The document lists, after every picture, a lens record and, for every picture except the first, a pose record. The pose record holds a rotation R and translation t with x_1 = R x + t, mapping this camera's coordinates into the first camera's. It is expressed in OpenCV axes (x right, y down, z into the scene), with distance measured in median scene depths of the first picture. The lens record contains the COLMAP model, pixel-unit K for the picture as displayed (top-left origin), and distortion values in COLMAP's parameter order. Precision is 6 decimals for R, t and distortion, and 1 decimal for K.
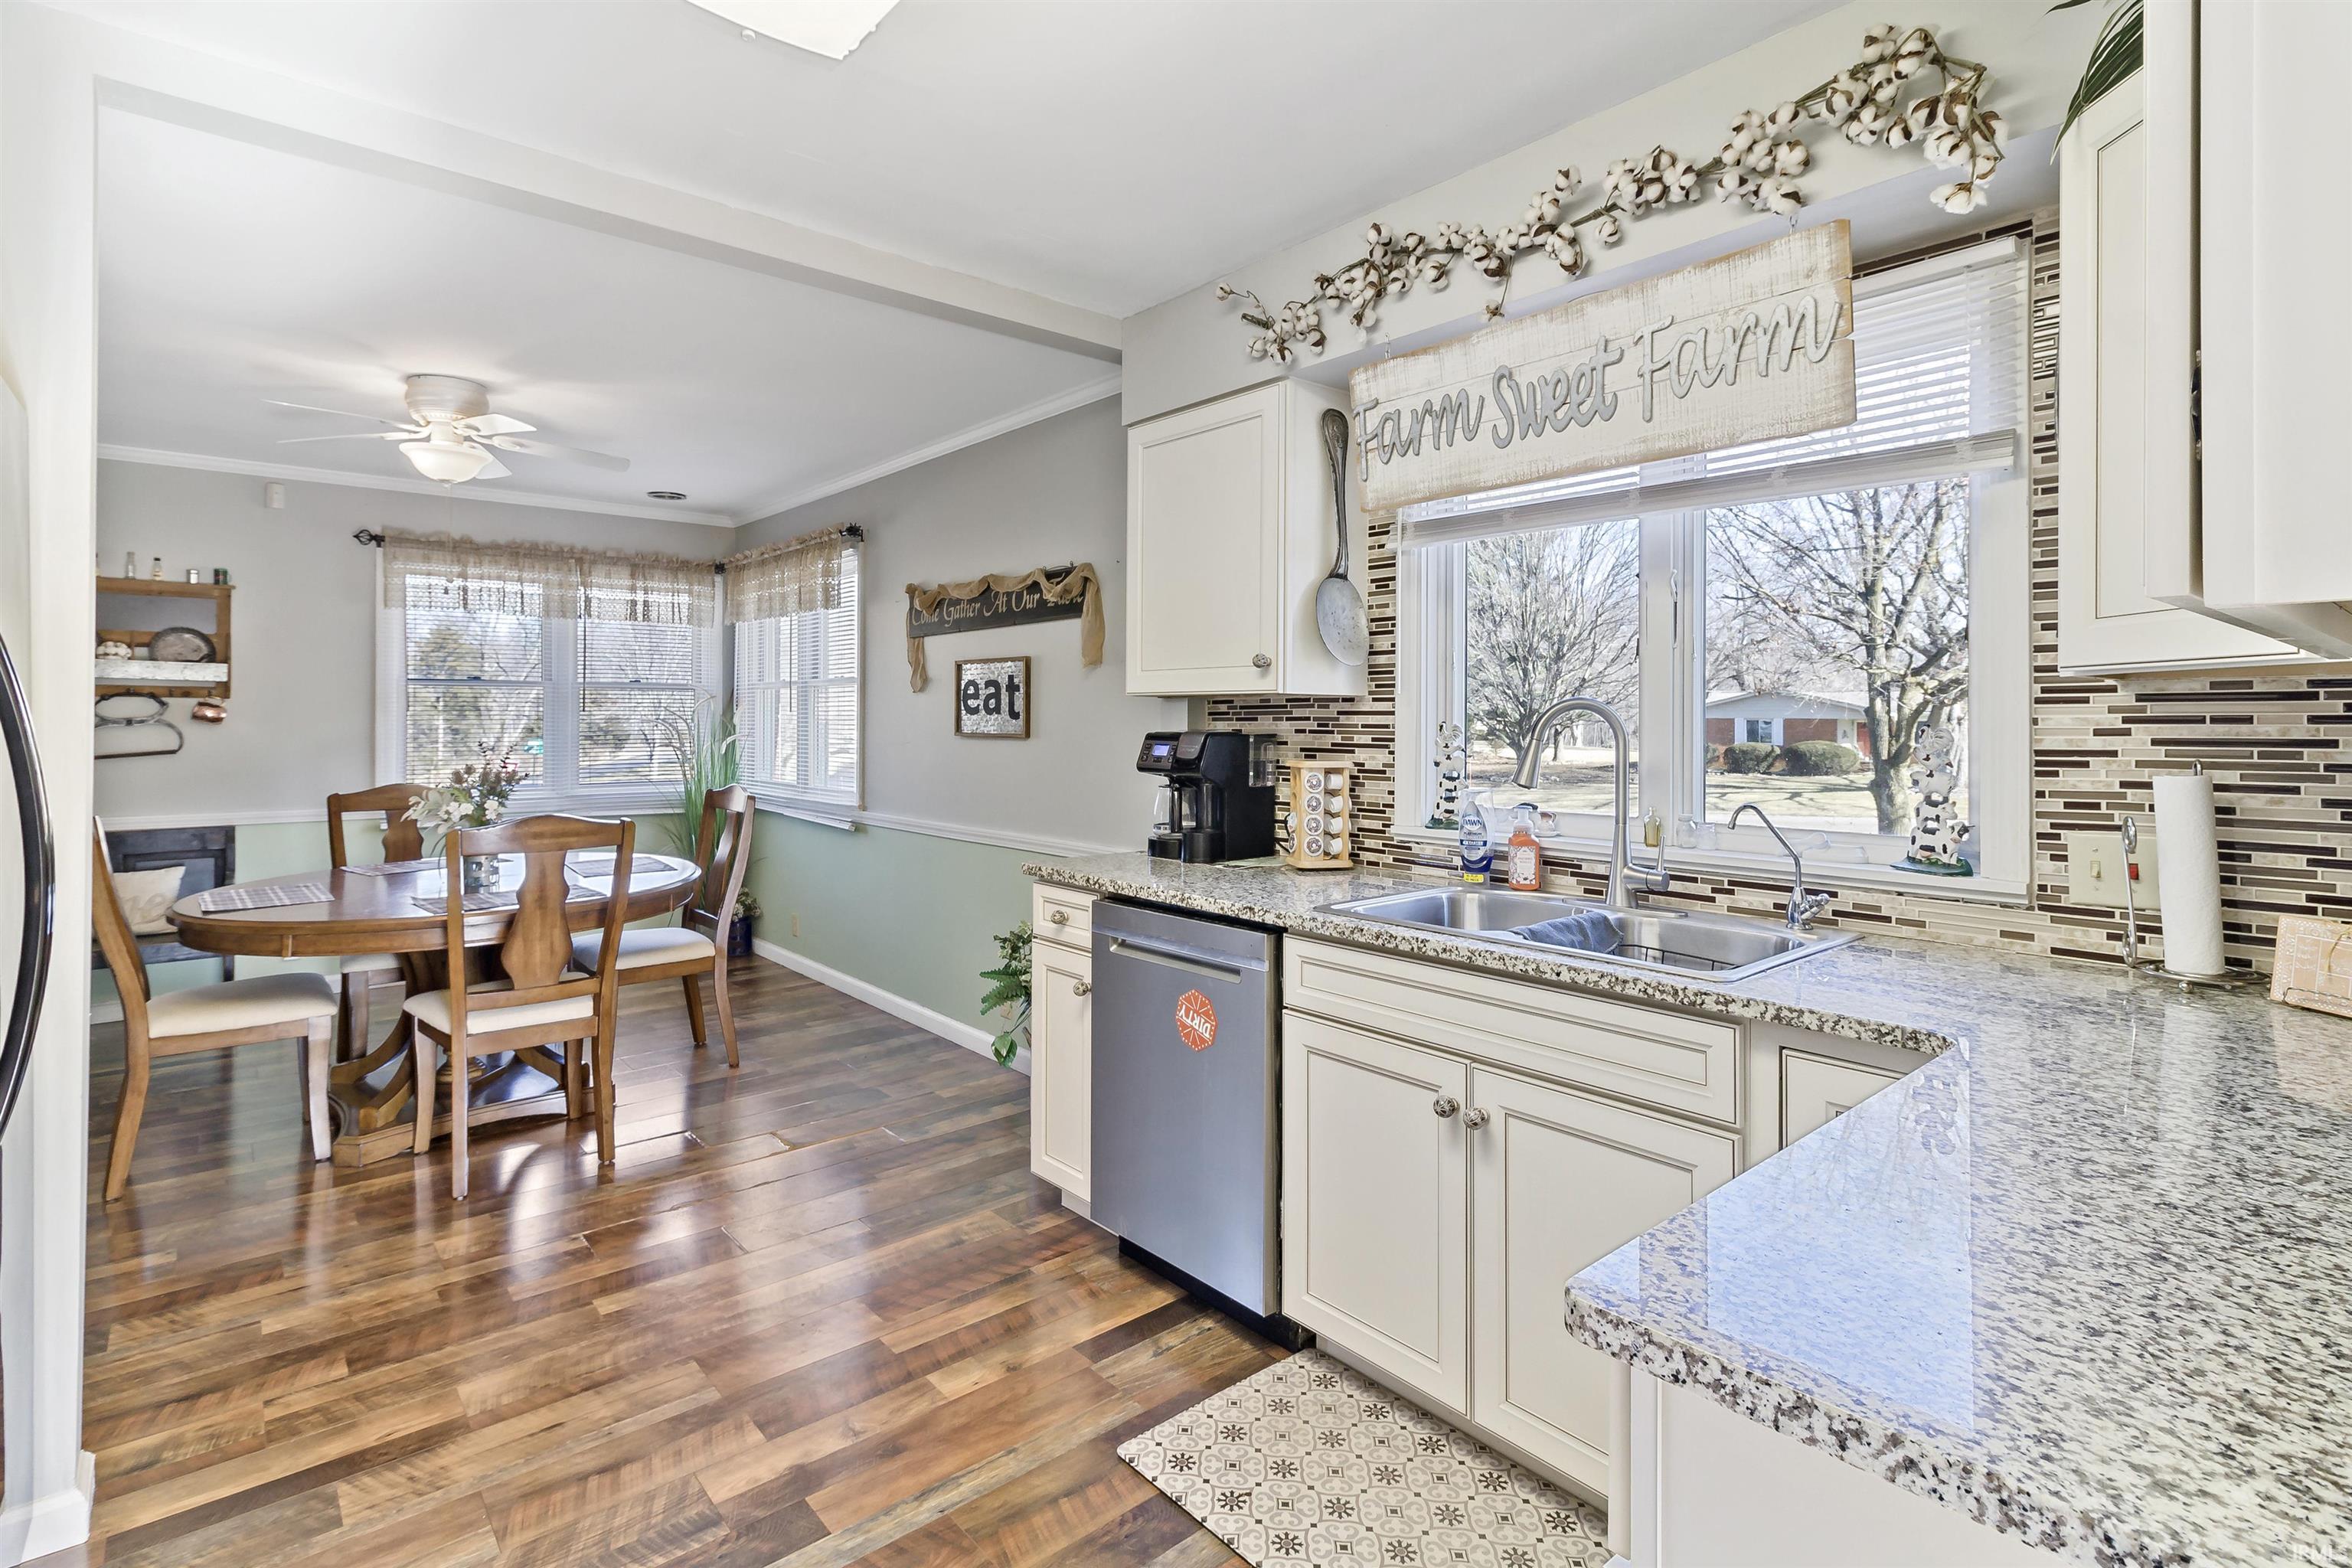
lens RADIAL K [[1127.9, 0, 1191.3], [0, 1127.9, 716.6], [0, 0, 1]] dist [0.001914, 0.002591]
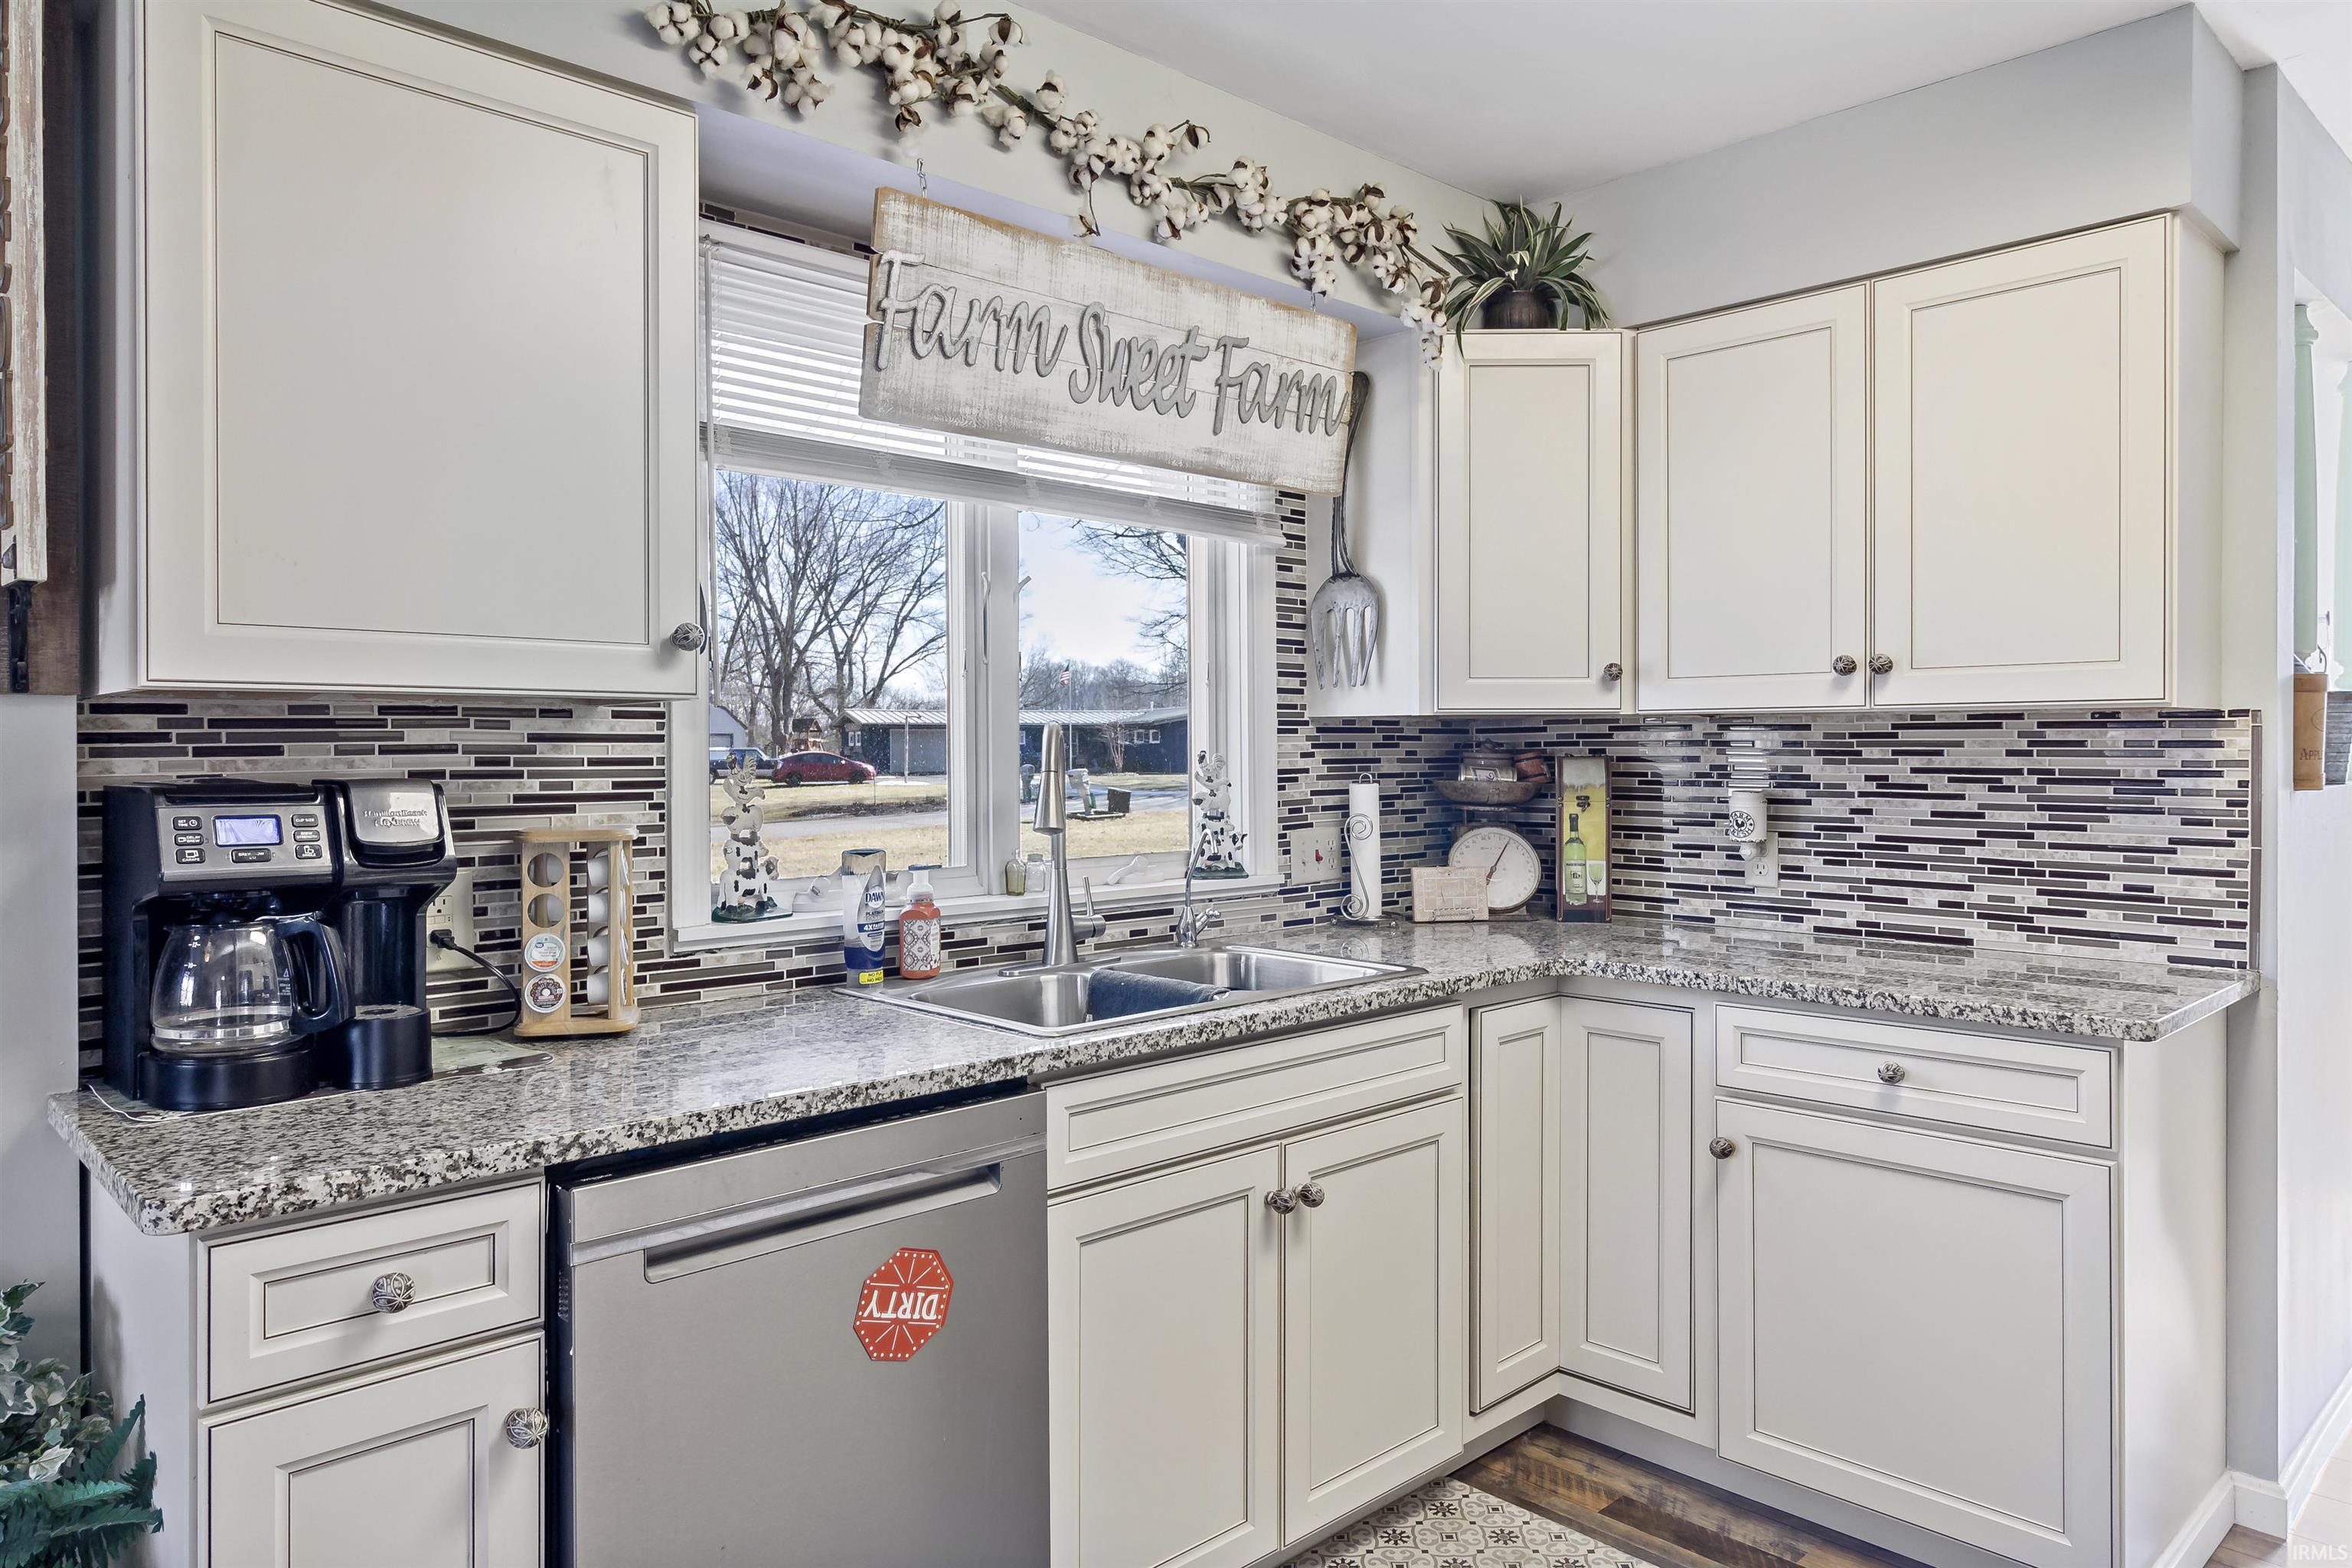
lens RADIAL K [[1529.9, 0, 1187.8], [0, 1529.9, 765.5], [0, 0, 1]] dist [-0.002110, 0.002095]
pose [[-0.058243, -0.014198, 0.998201, -0.428317], [0.001791, 0.999896, 0.014327, 0.000011], [-0.998301, 0.002623, -0.058211, 0.528372]]
